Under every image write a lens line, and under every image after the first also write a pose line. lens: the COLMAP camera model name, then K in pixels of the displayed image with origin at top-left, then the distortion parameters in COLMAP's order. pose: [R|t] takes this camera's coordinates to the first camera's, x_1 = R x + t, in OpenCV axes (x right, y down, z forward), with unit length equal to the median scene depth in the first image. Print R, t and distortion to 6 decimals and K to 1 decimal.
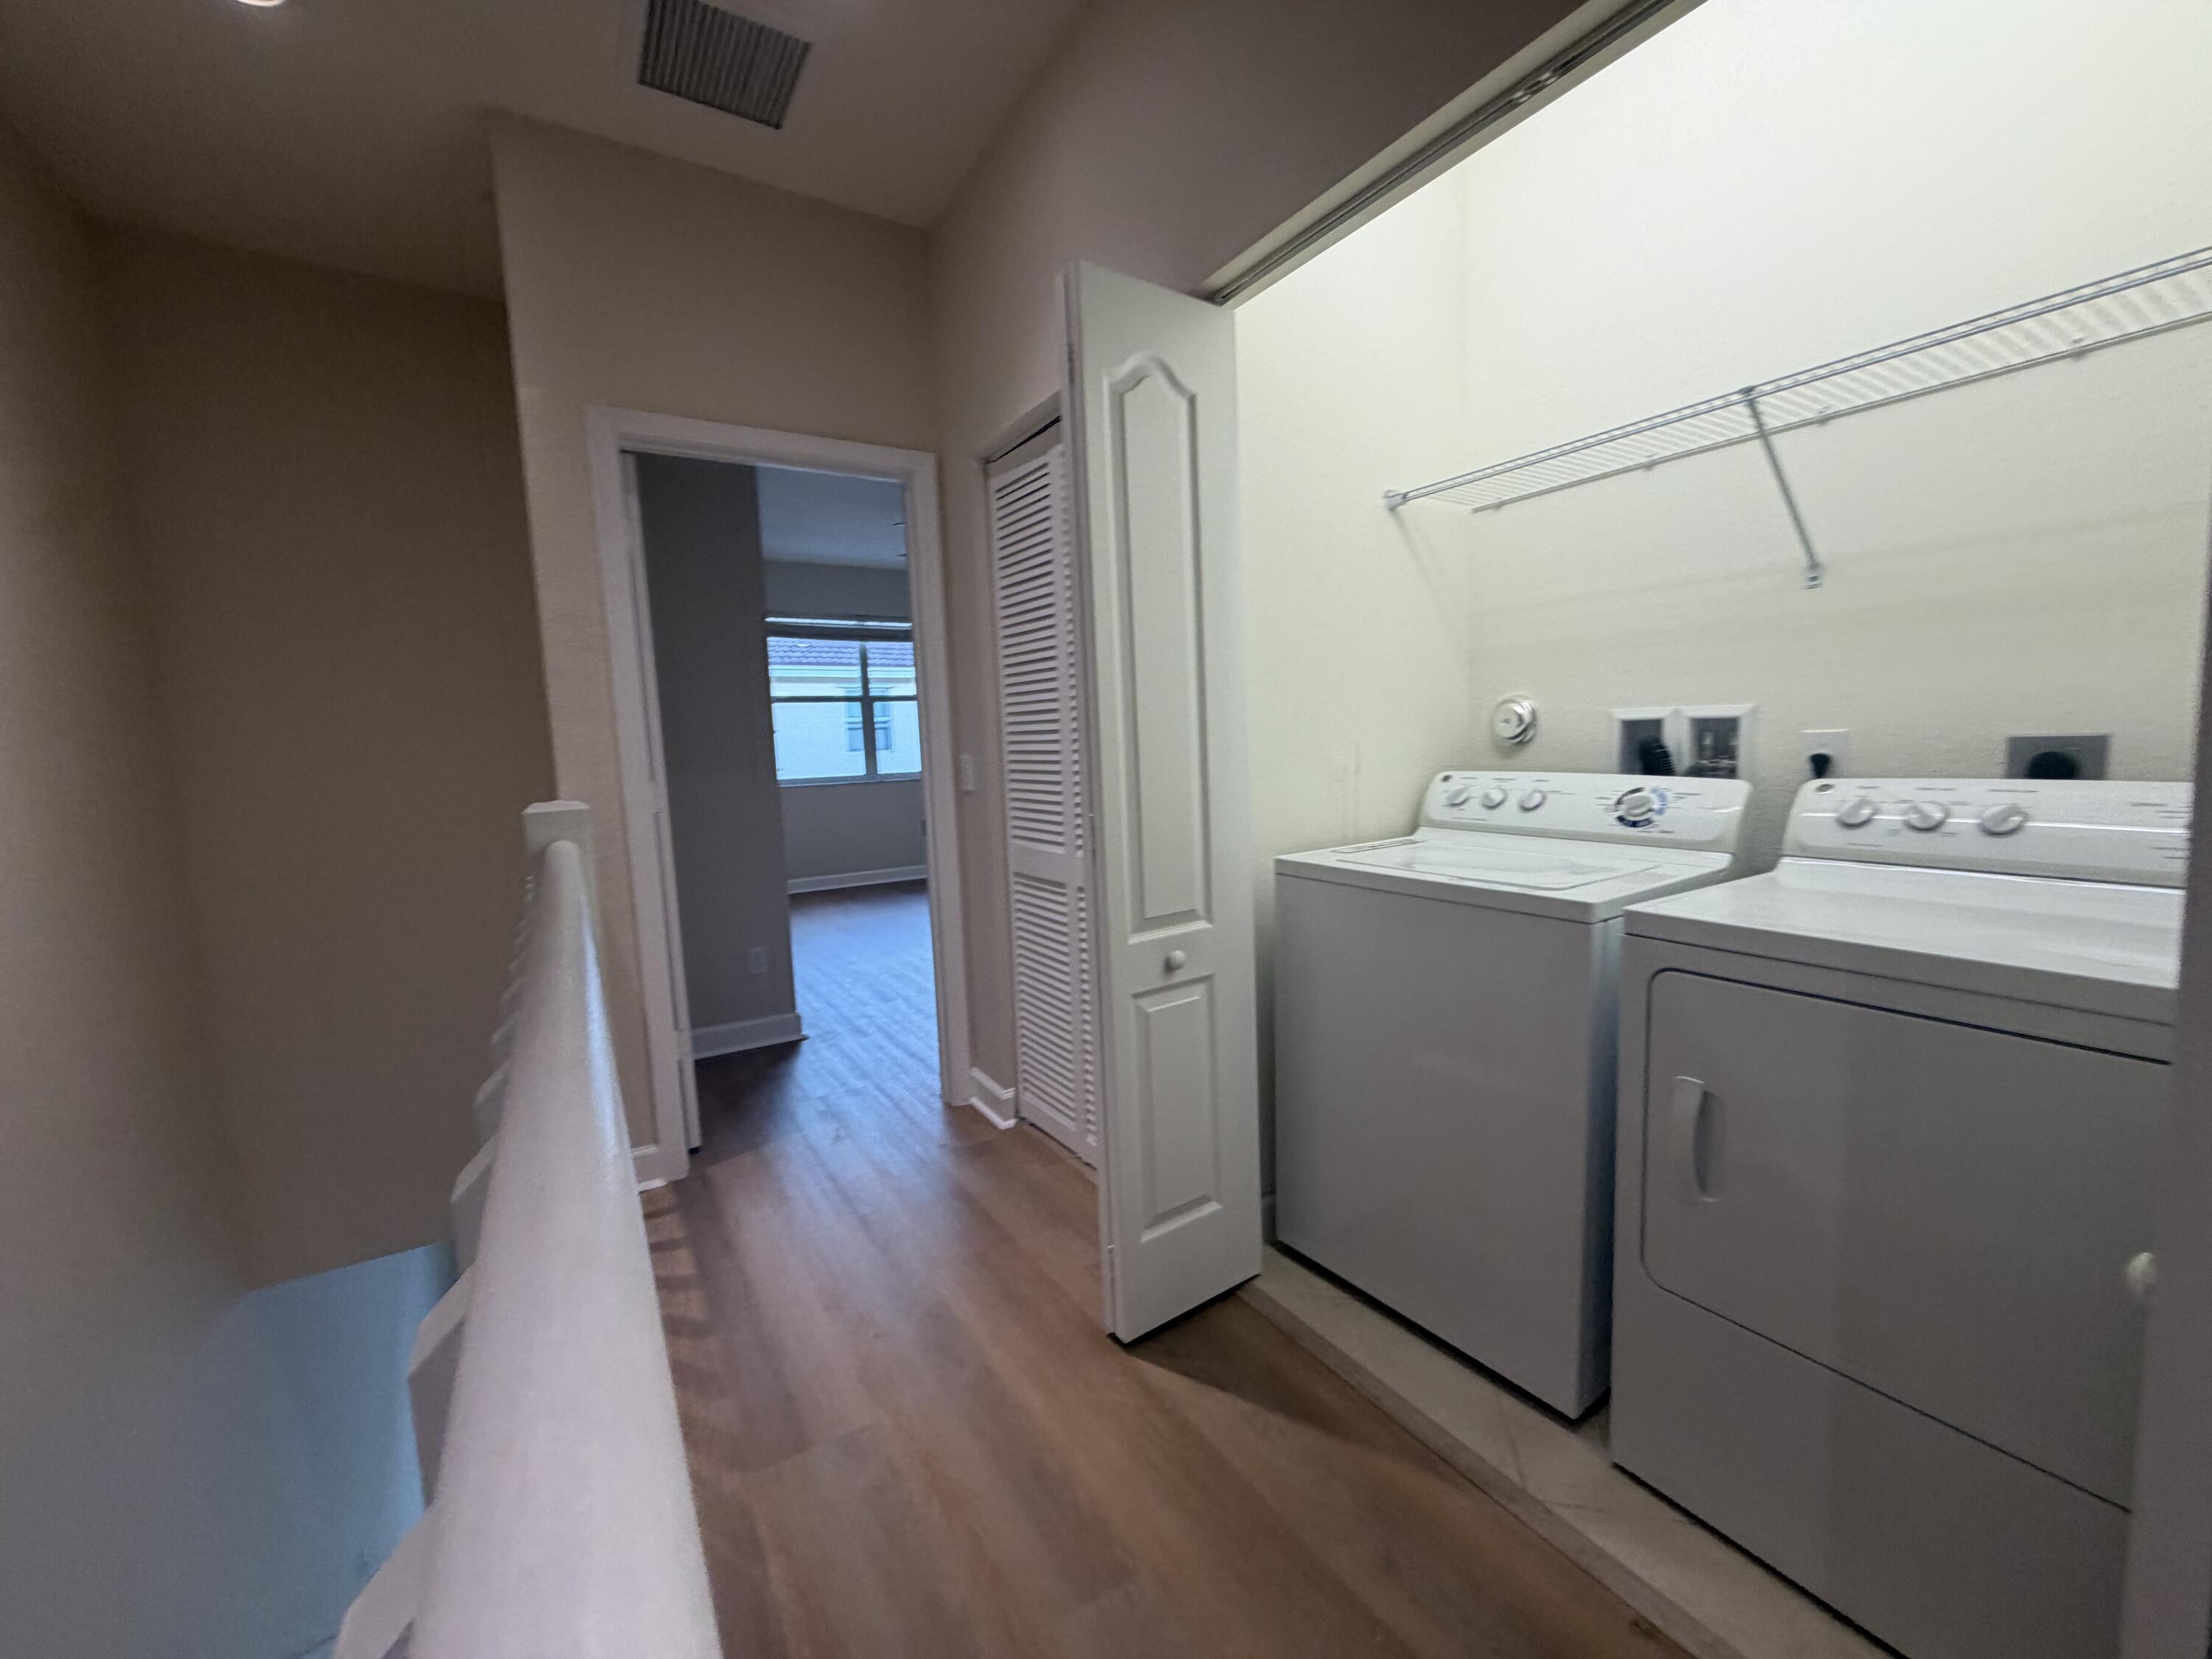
lens RADIAL K [[881.3, 0, 1110.8], [0, 881.3, 828.6], [0, 0, 1]] dist [-0.000911, -0.001145]
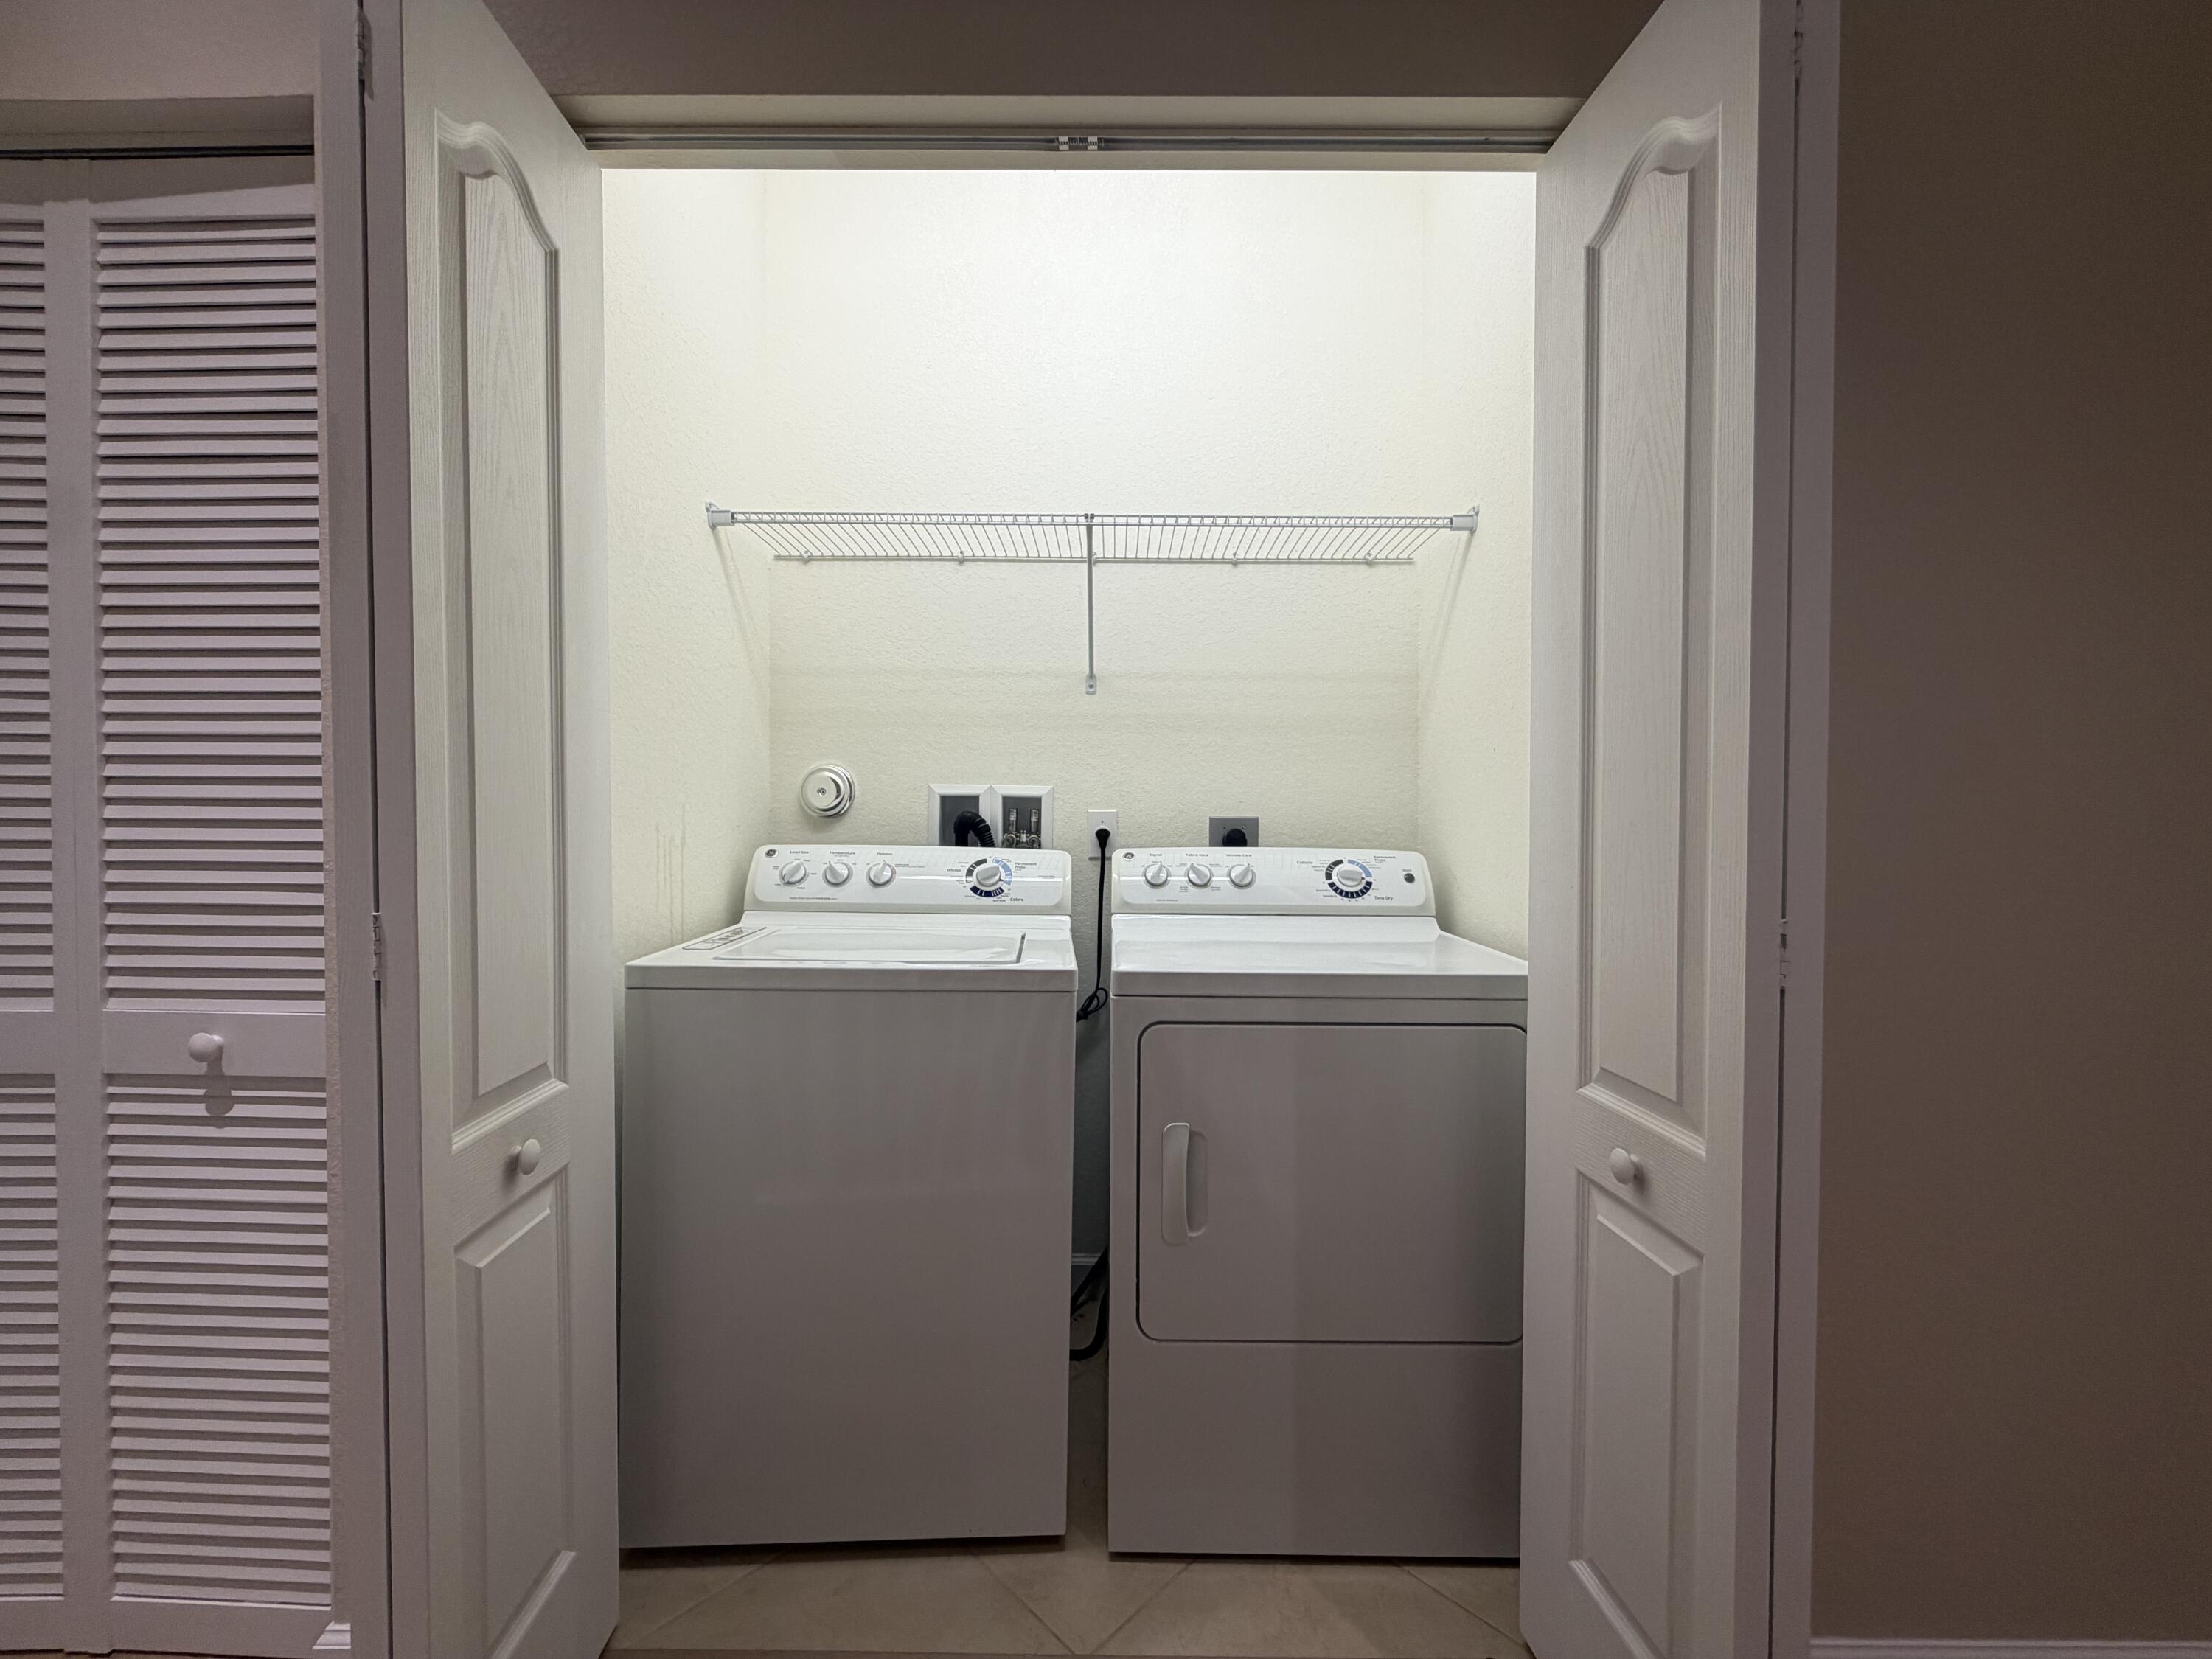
lens RADIAL K [[881.3, 0, 1105.7], [0, 881.3, 827.7], [0, 0, 1]] dist [-0.000911, -0.001145]
pose [[0.533891, 0.024585, 0.845196, -0.207592], [0.063782, 0.995558, -0.069249, -0.002218], [-0.843144, 0.090880, 0.529952, 0.333501]]
